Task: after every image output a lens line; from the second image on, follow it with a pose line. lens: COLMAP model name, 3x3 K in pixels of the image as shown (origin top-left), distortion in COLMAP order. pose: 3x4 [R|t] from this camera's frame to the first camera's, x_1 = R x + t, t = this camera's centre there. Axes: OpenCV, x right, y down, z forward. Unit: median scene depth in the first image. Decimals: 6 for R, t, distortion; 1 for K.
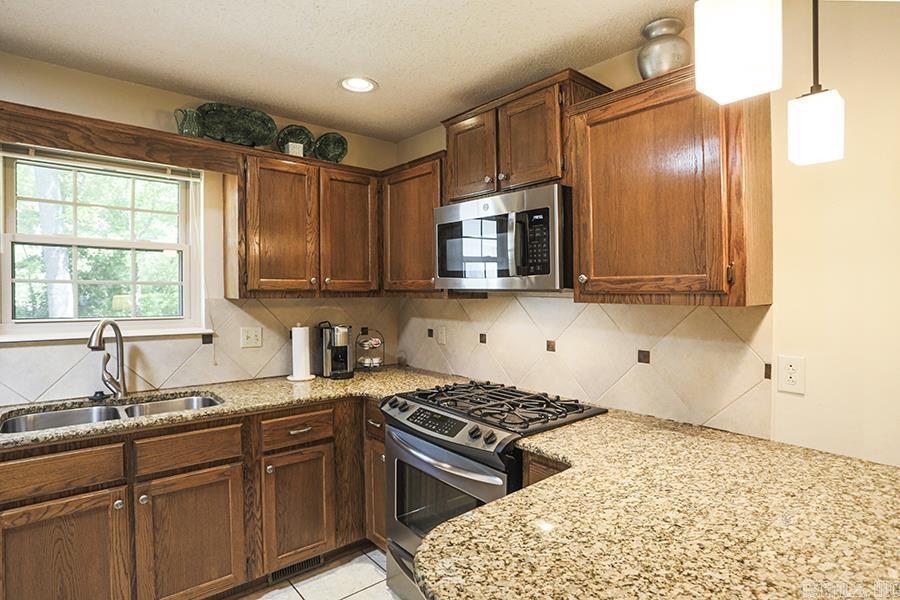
lens RADIAL K [[471.6, 0, 565.8], [0, 471.6, 295.7], [0, 0, 1]] dist [-0.032266, 0.008557]
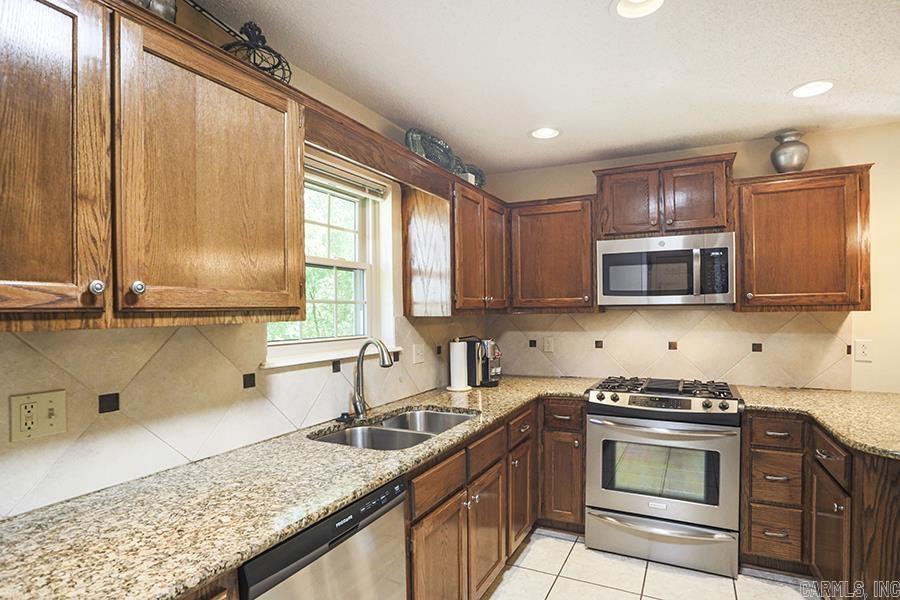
lens RADIAL K [[480.5, 0, 482.6], [0, 480.5, 315.3], [0, 0, 1]] dist [-0.001454, 0.000401]
pose [[0.917757, -0.020690, 0.396602, -1.222668], [0.019268, 0.999786, 0.007571, -0.002222], [-0.396674, 0.000694, 0.917959, -0.059182]]
